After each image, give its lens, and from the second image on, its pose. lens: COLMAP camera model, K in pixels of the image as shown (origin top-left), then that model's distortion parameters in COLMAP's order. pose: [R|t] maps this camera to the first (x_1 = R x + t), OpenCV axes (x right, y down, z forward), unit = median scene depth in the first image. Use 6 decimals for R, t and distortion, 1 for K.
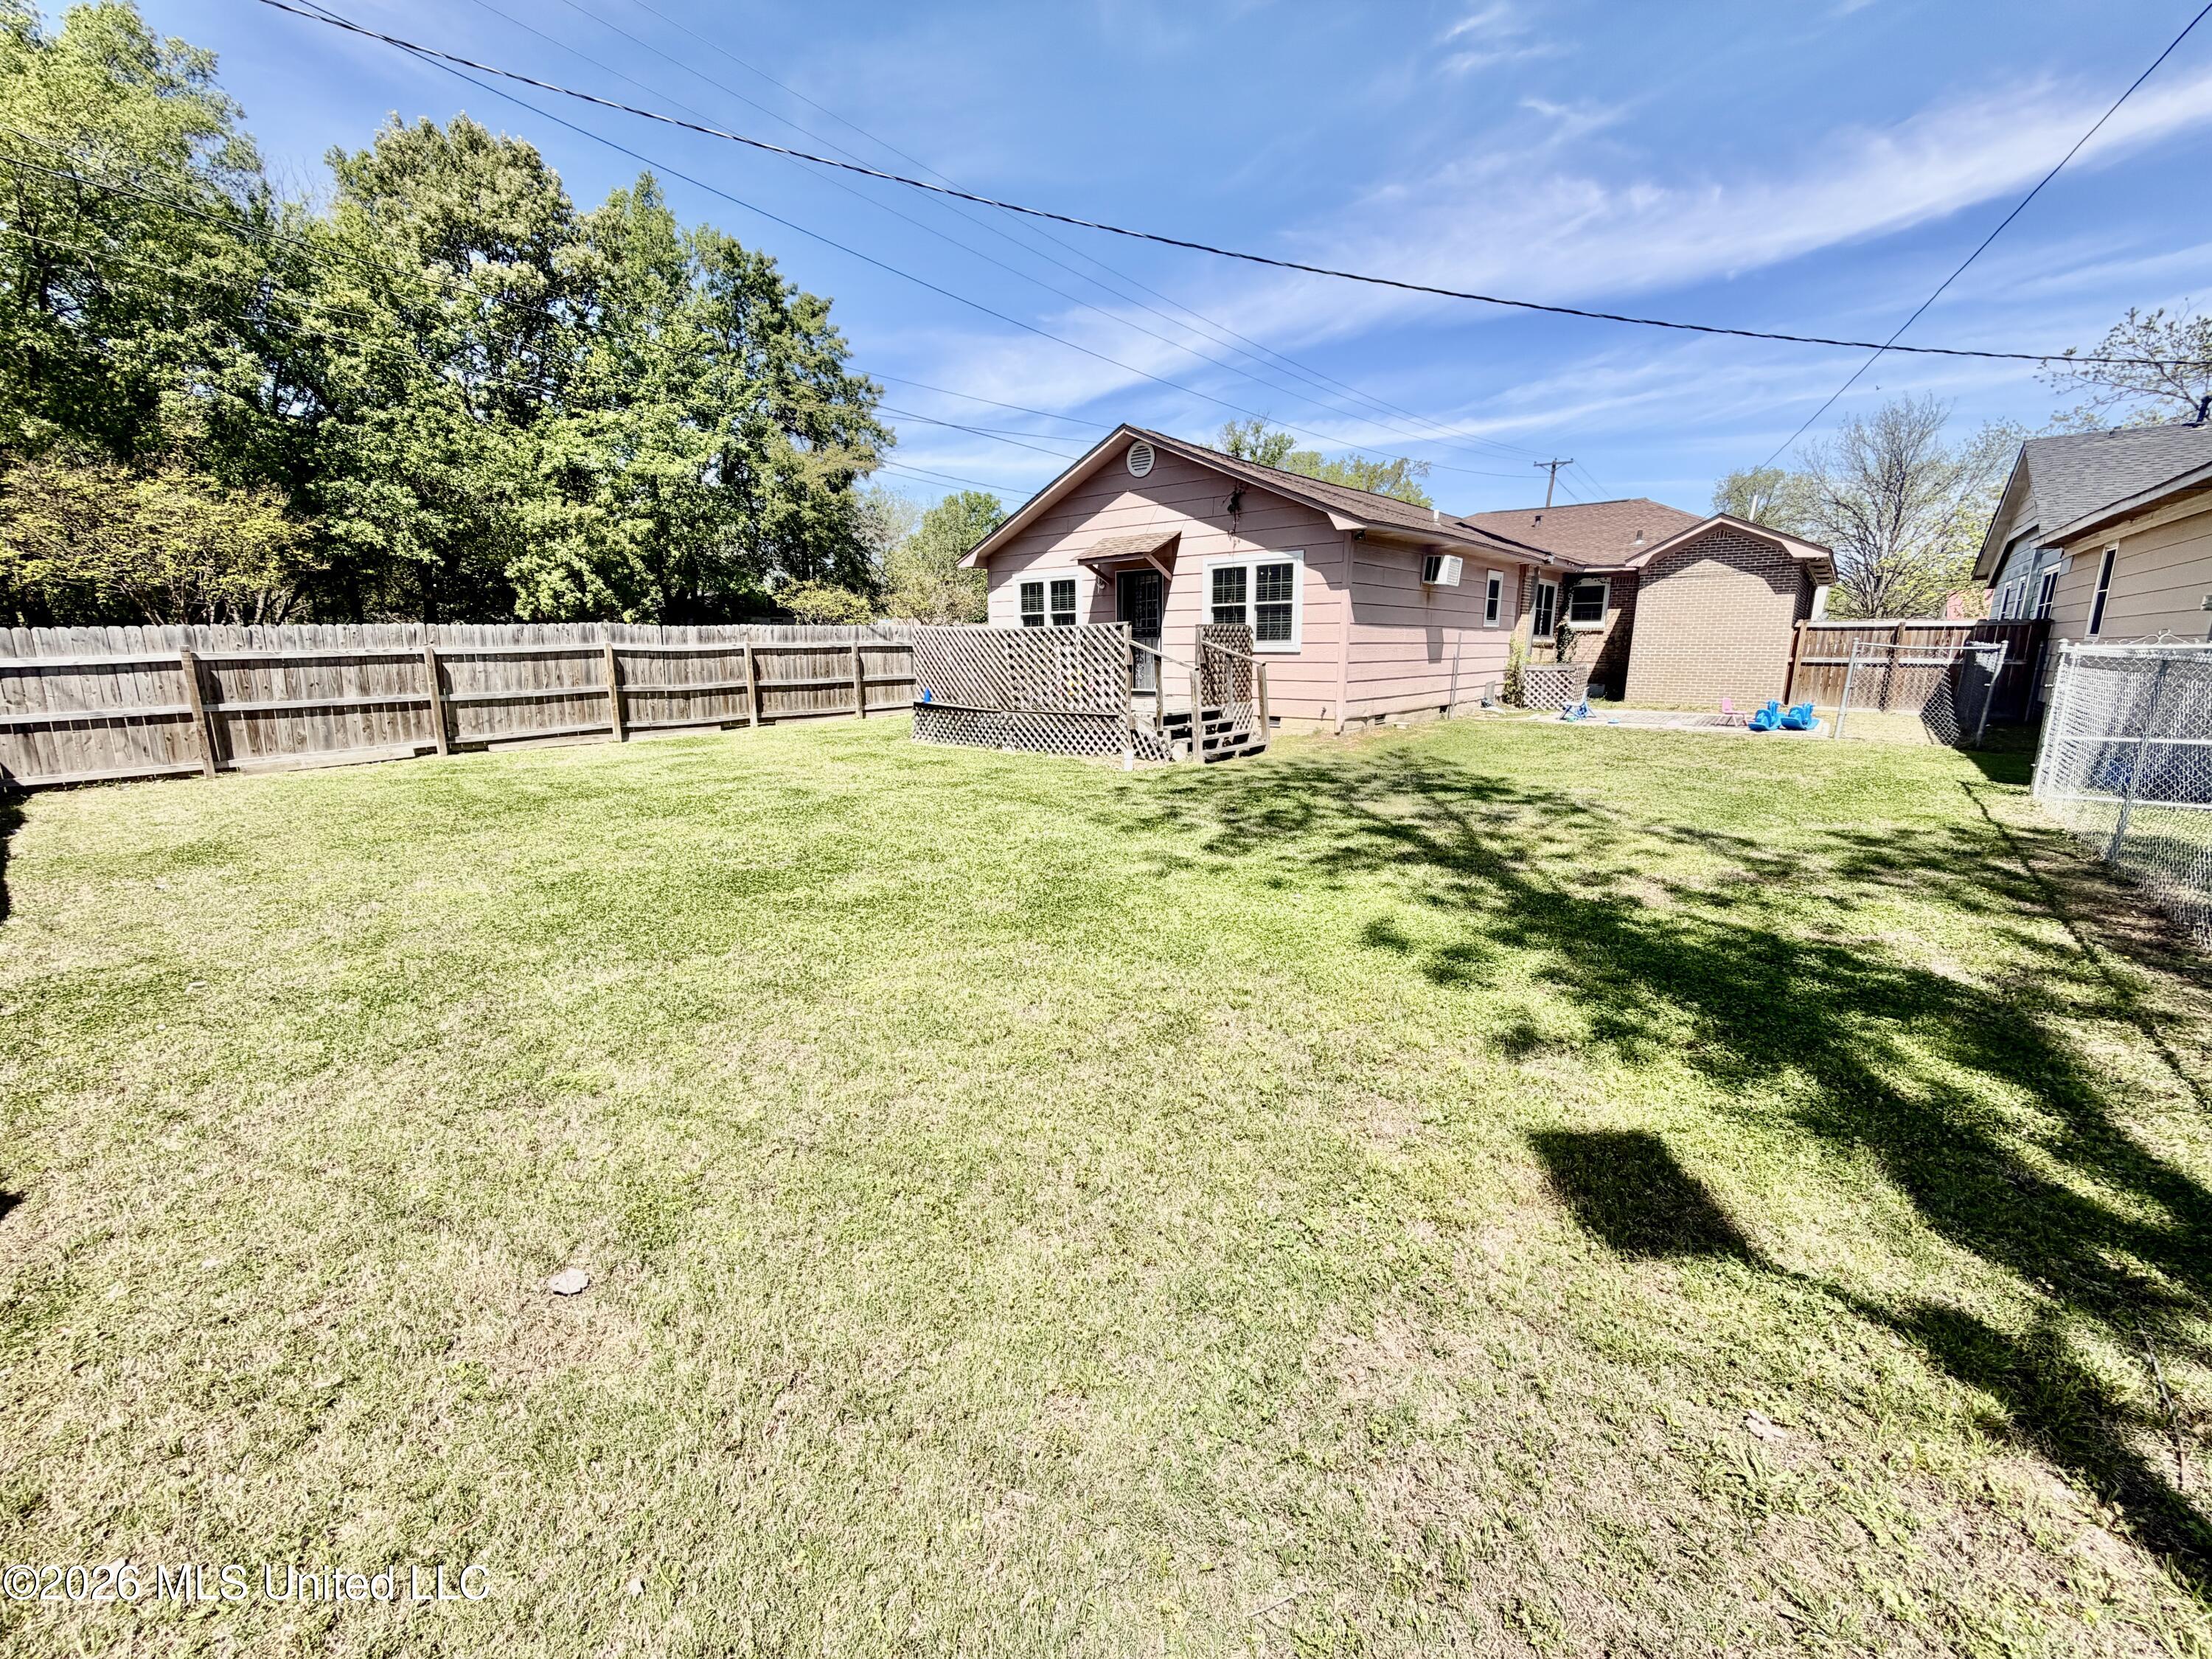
lens RADIAL K [[887.4, 0, 1108.6], [0, 887.4, 824.9], [0, 0, 1]] dist [0.001773, 0.000191]
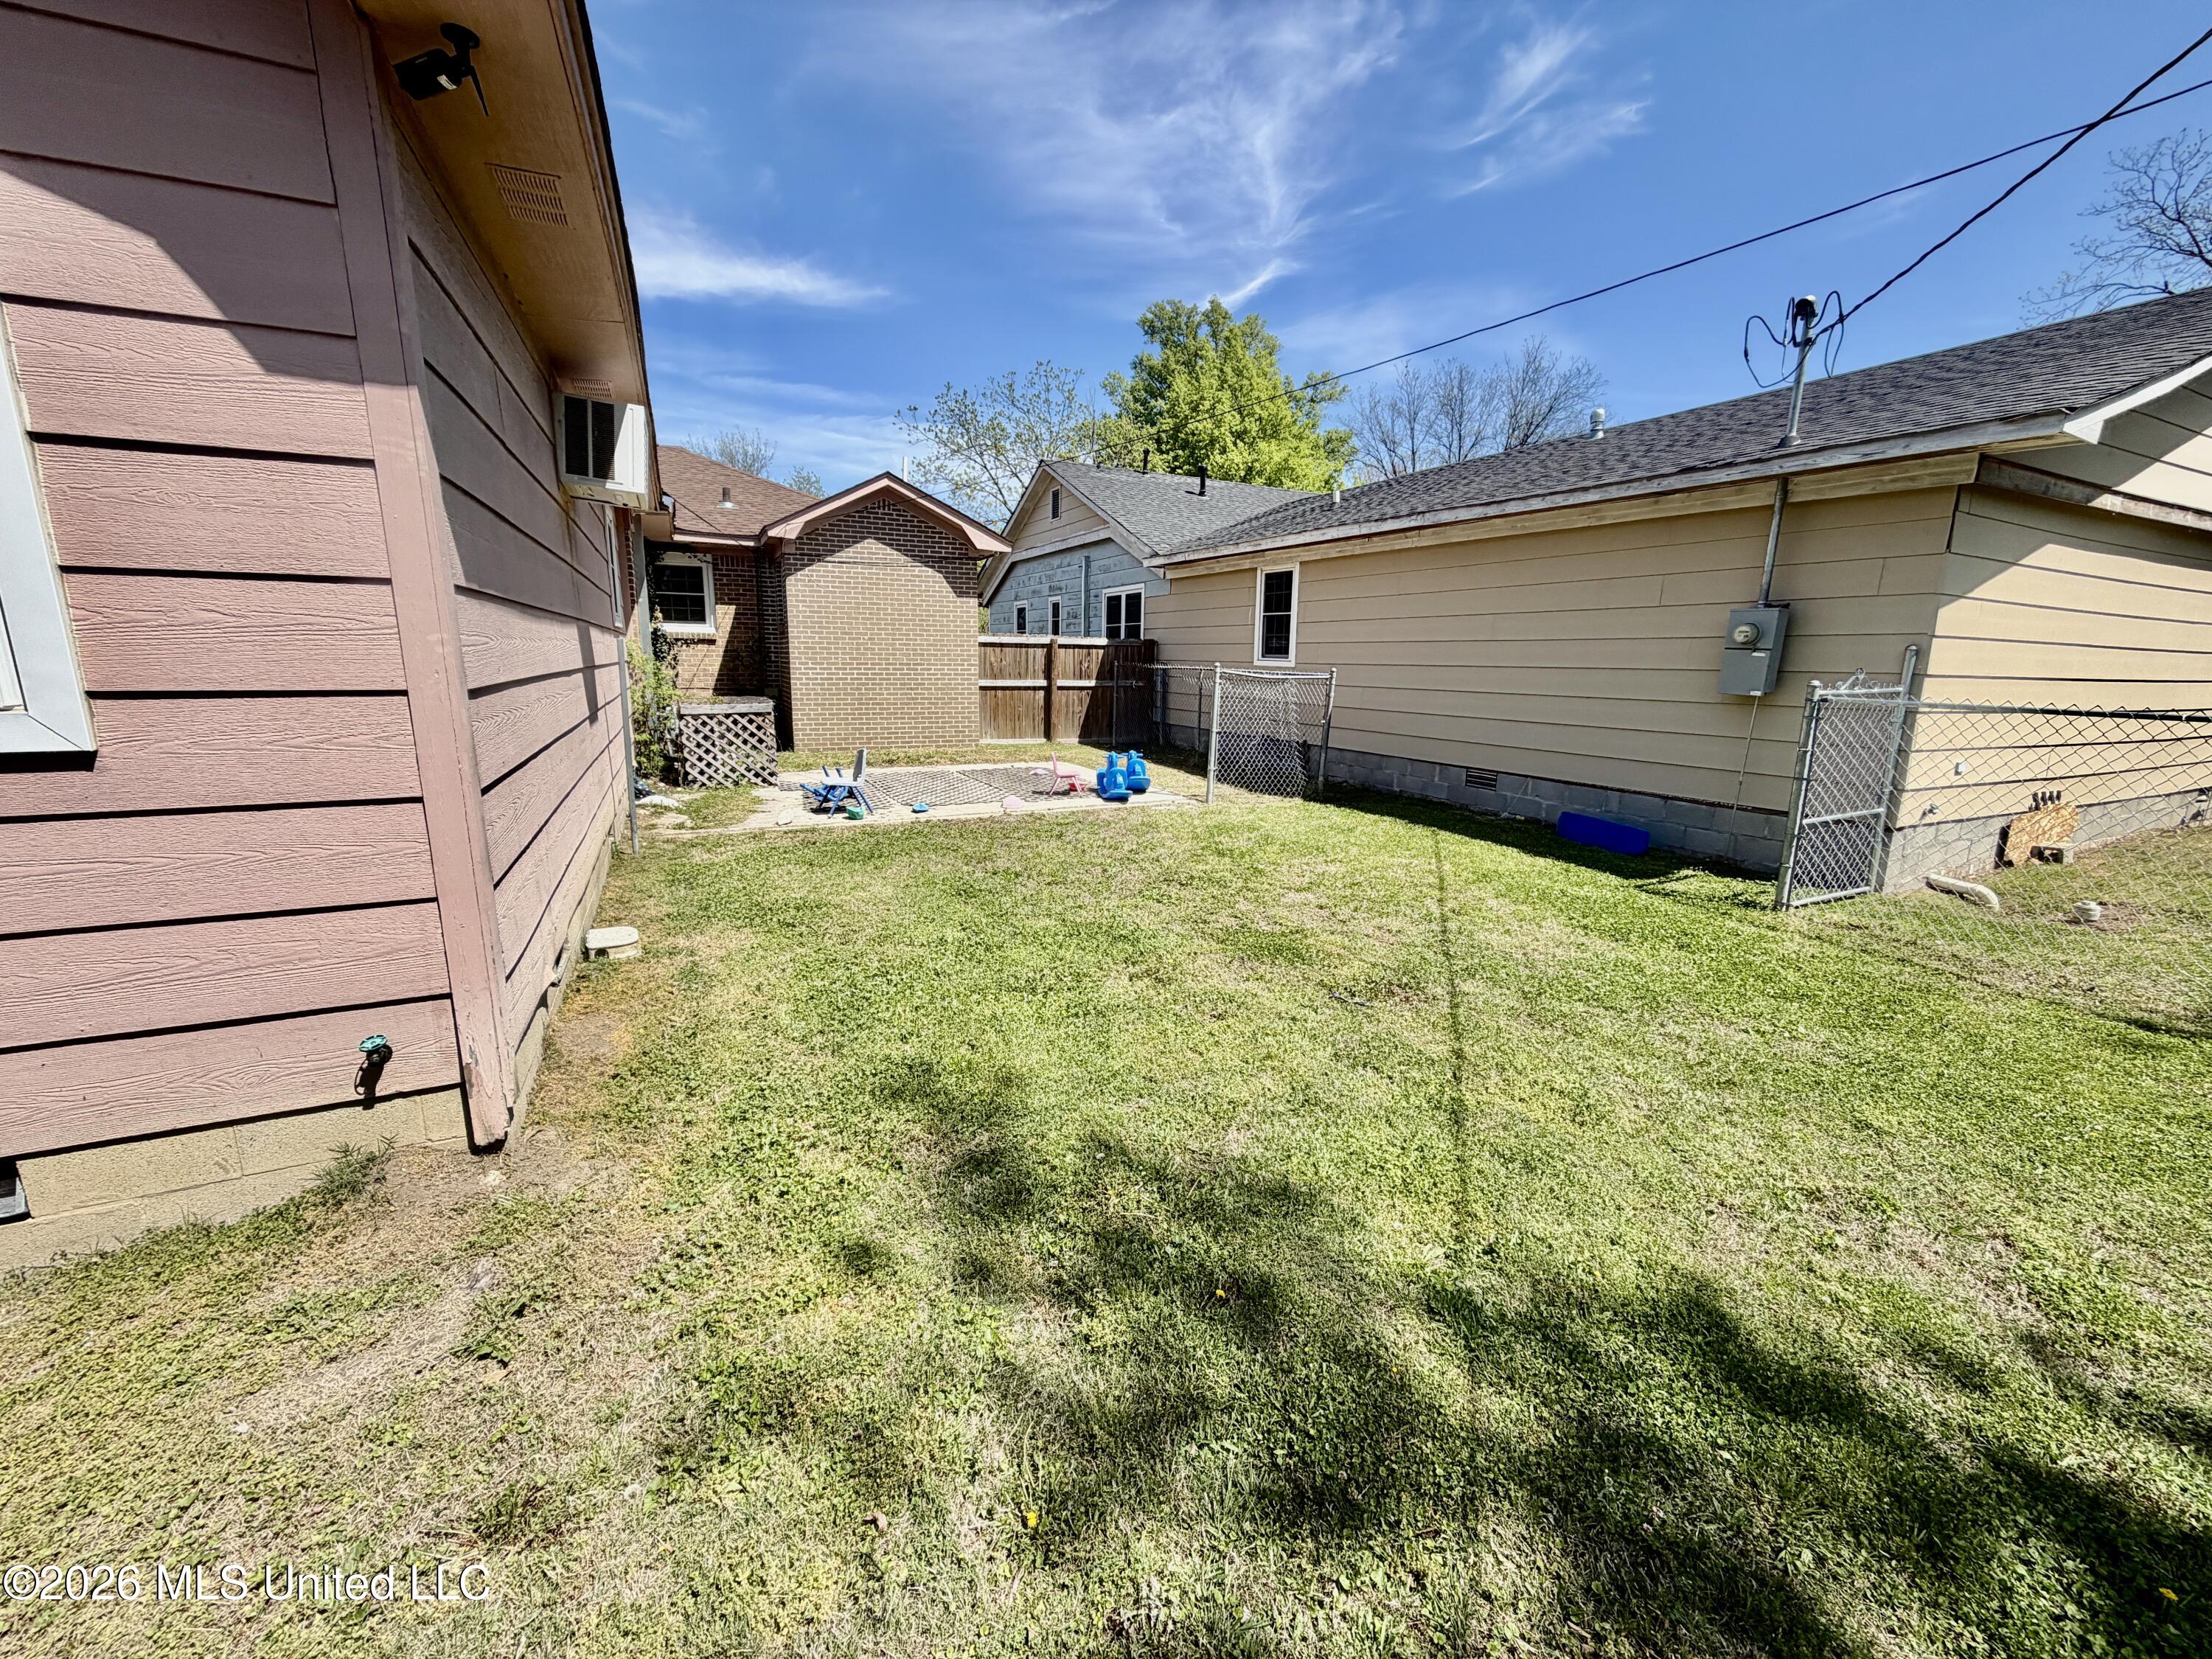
lens RADIAL K [[887.4, 0, 1110.2], [0, 887.4, 832.1], [0, 0, 1]] dist [0.001773, 0.000191]
pose [[0.433439, -0.168204, 0.885346, 0.106612], [0.165886, 0.980531, 0.105075, -0.116714], [-0.885783, 0.101323, 0.452903, 0.539530]]
